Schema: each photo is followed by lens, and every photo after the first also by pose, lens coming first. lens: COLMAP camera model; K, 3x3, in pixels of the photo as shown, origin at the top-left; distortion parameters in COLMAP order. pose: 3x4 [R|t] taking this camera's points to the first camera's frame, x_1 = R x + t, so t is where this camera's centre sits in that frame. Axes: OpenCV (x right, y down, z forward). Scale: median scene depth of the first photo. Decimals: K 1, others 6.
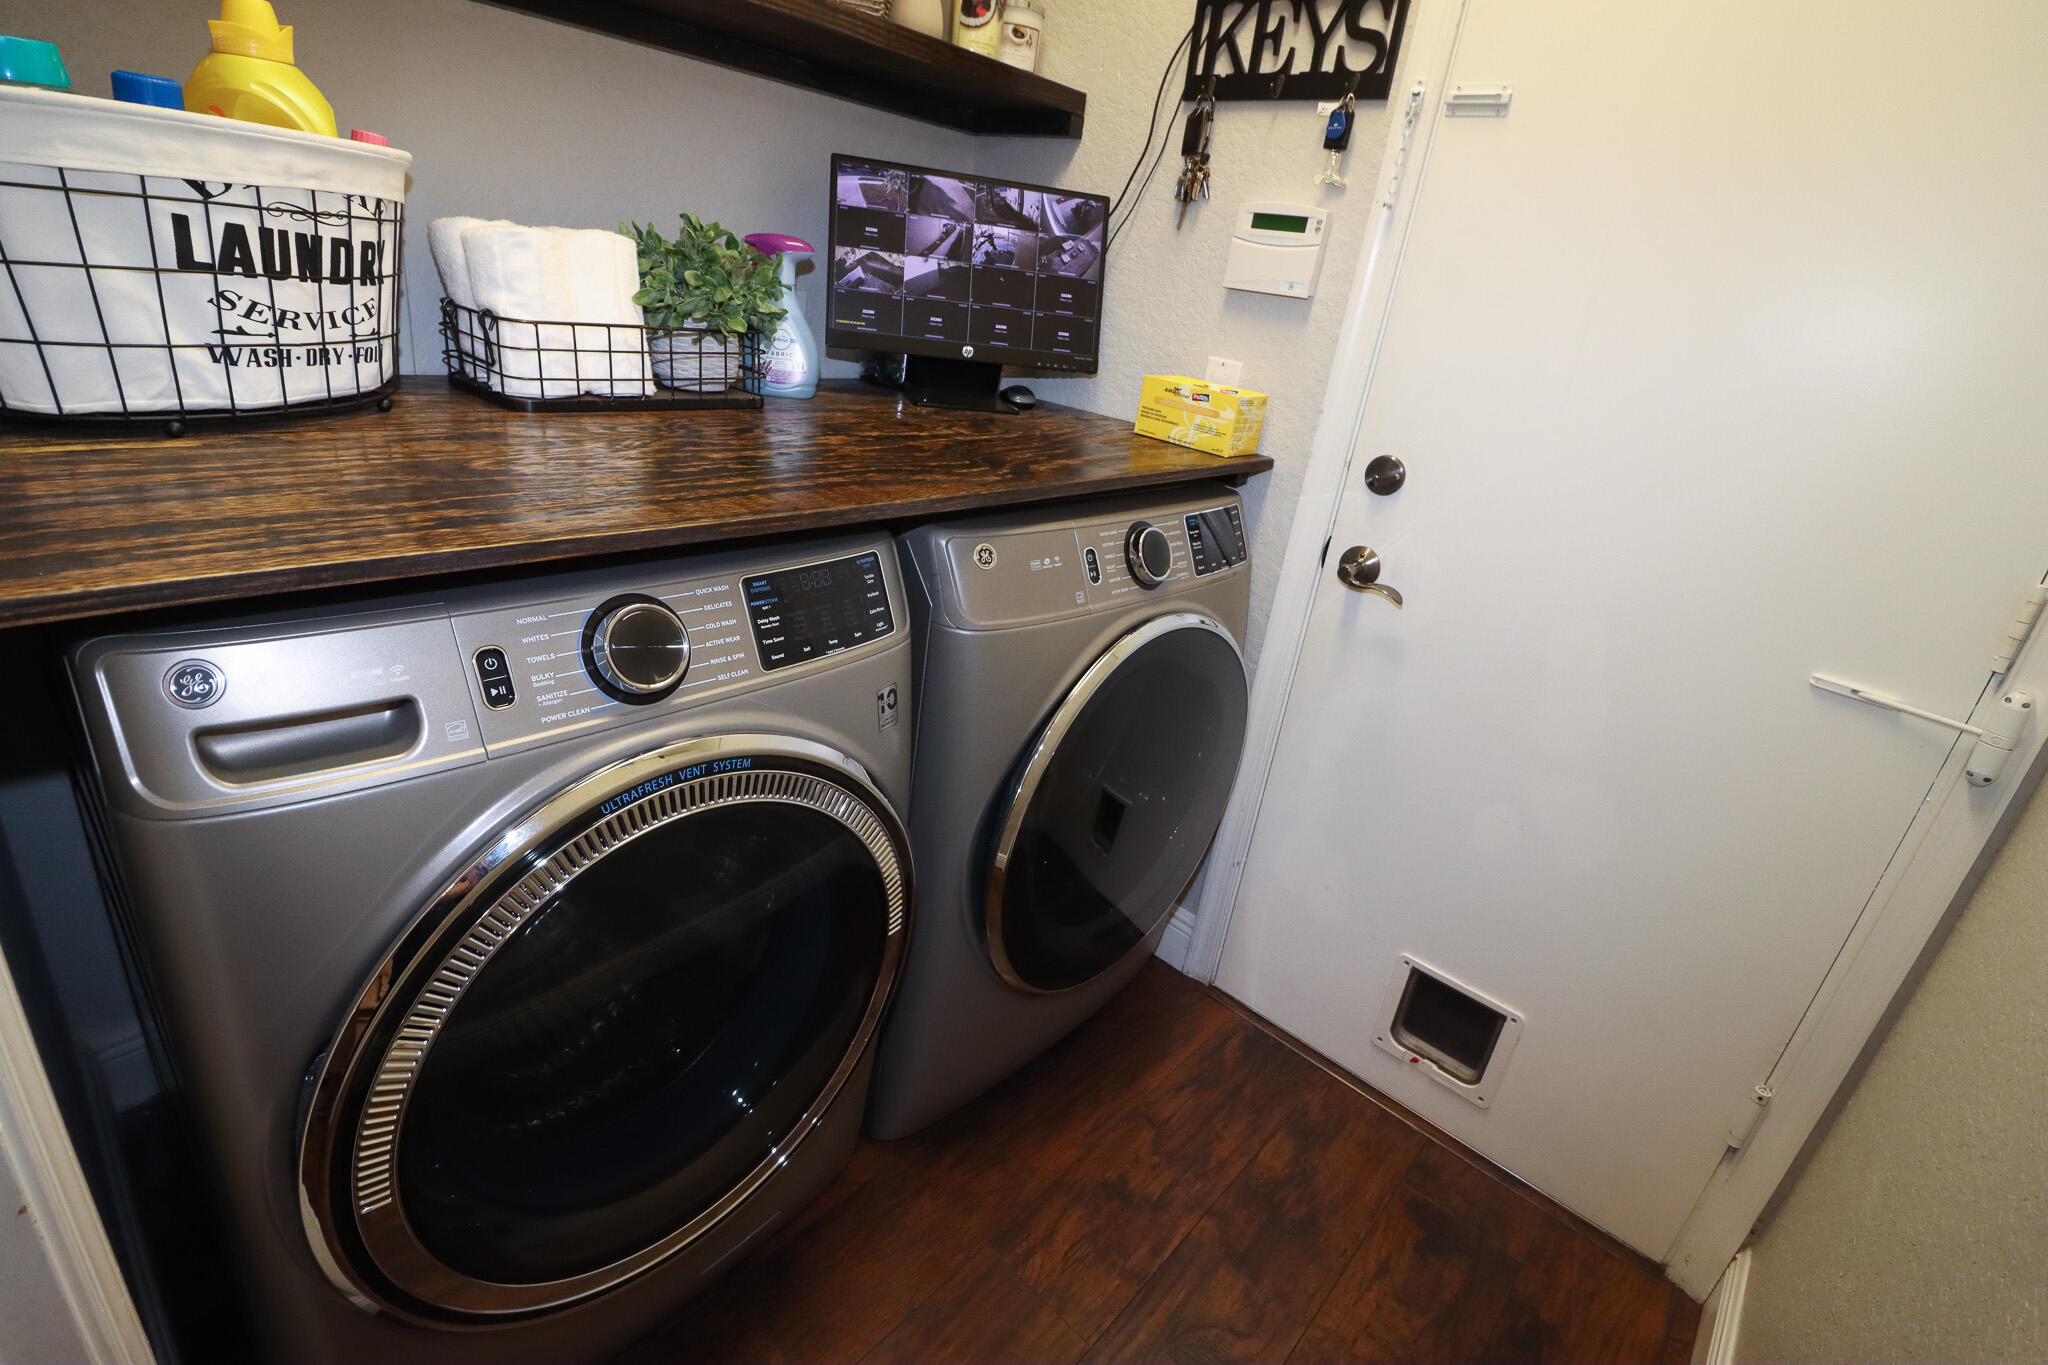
lens RADIAL K [[946.0, 0, 1021.3], [0, 946.0, 677.8], [0, 0, 1]] dist [-0.003958, -0.010875]
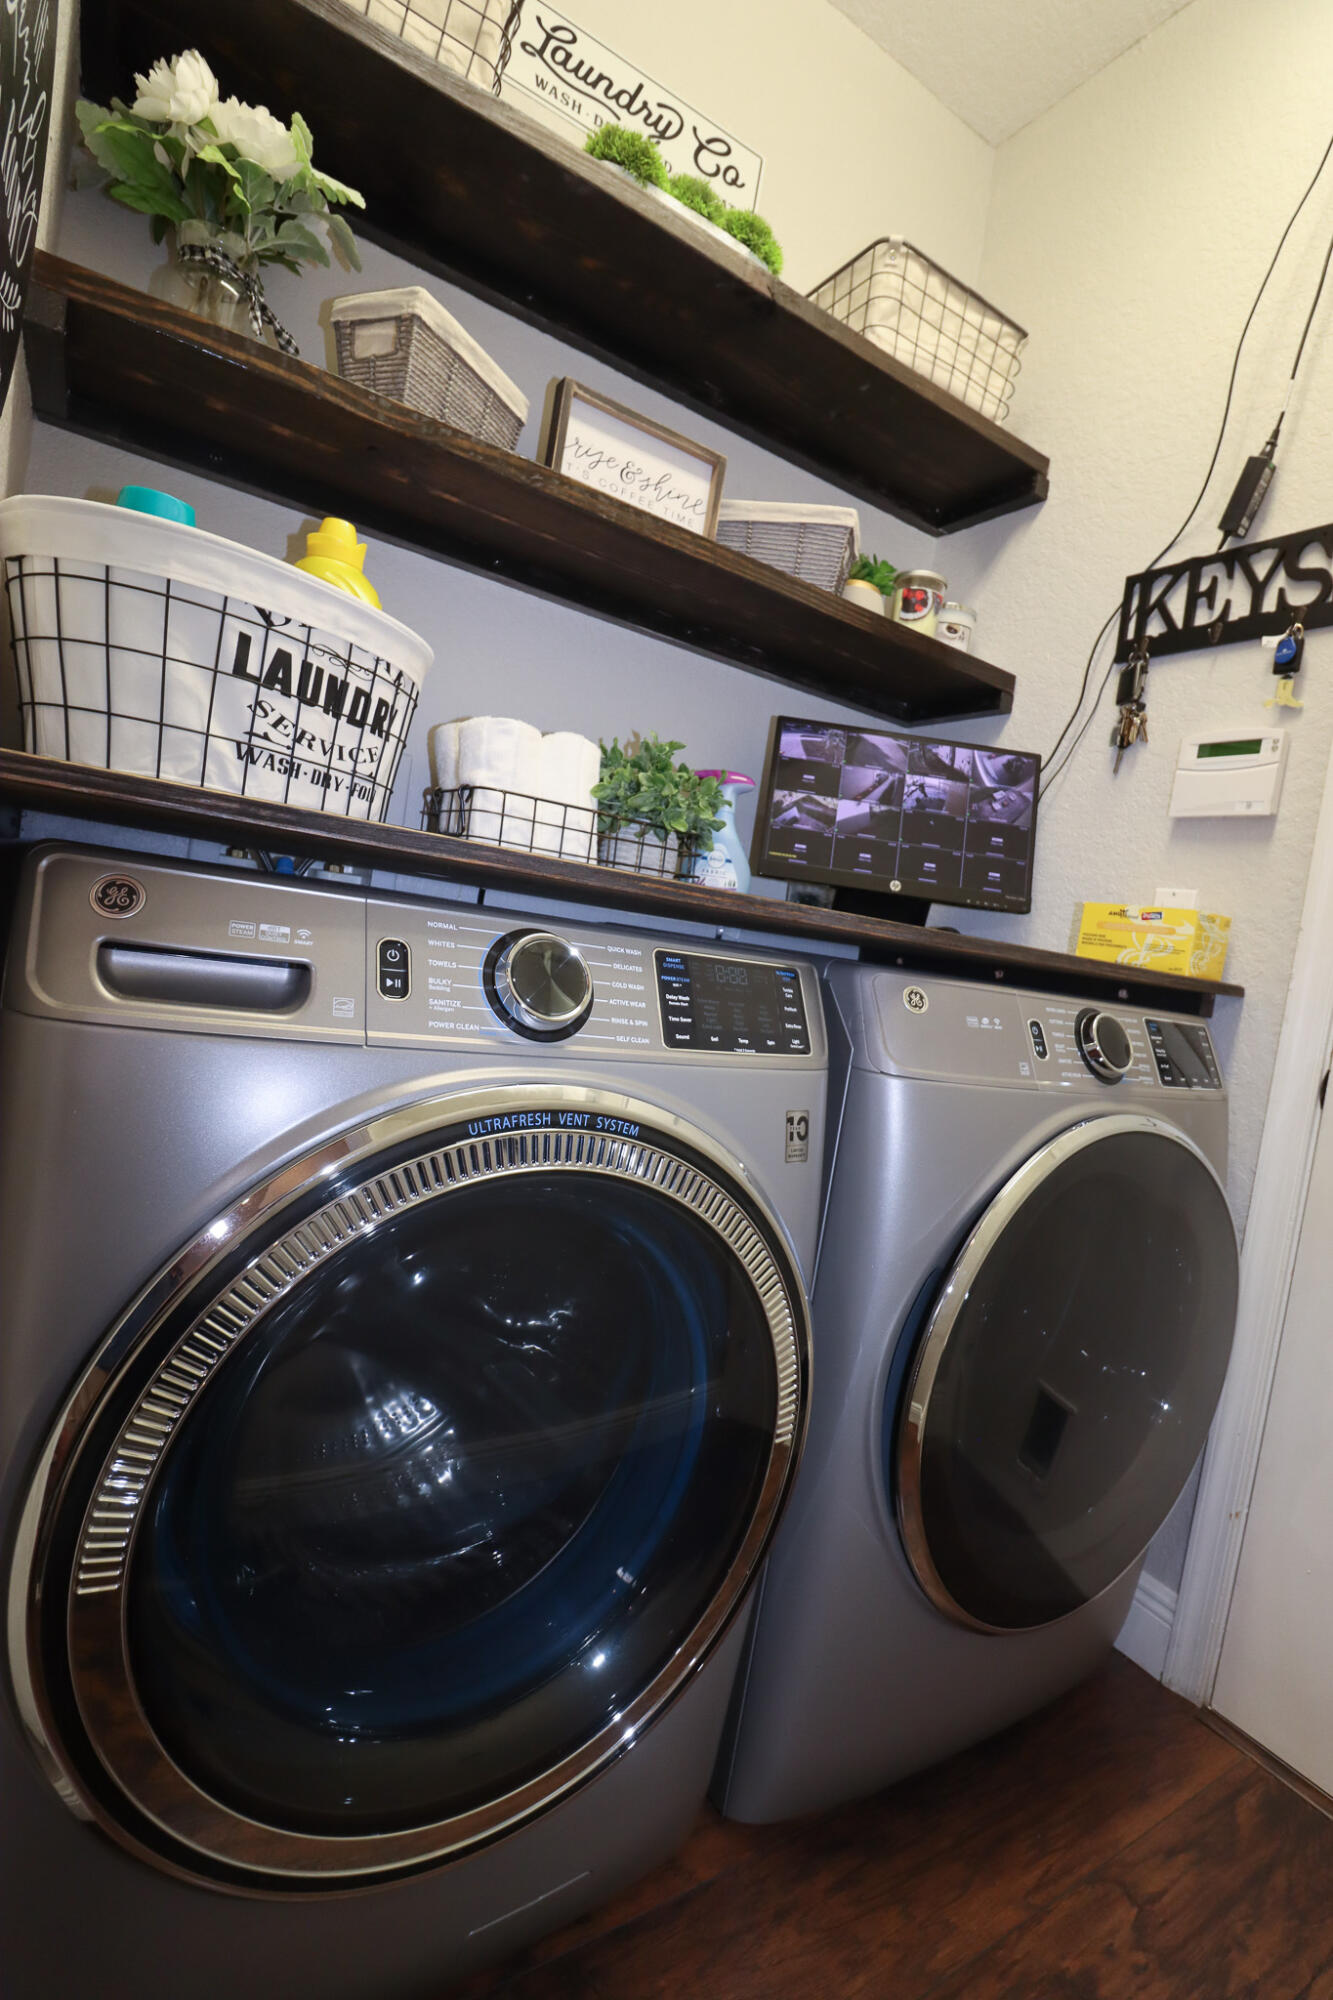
lens RADIAL K [[923.8, 0, 696.2], [0, 923.8, 1017.7], [0, 0, 1]] dist [-0.003958, -0.010875]
pose [[0.969030, 0.022883, -0.245881, -0.018501], [-0.113266, 0.925969, -0.360212, 0.176459], [0.219435, 0.376907, 0.899883, 0.130963]]
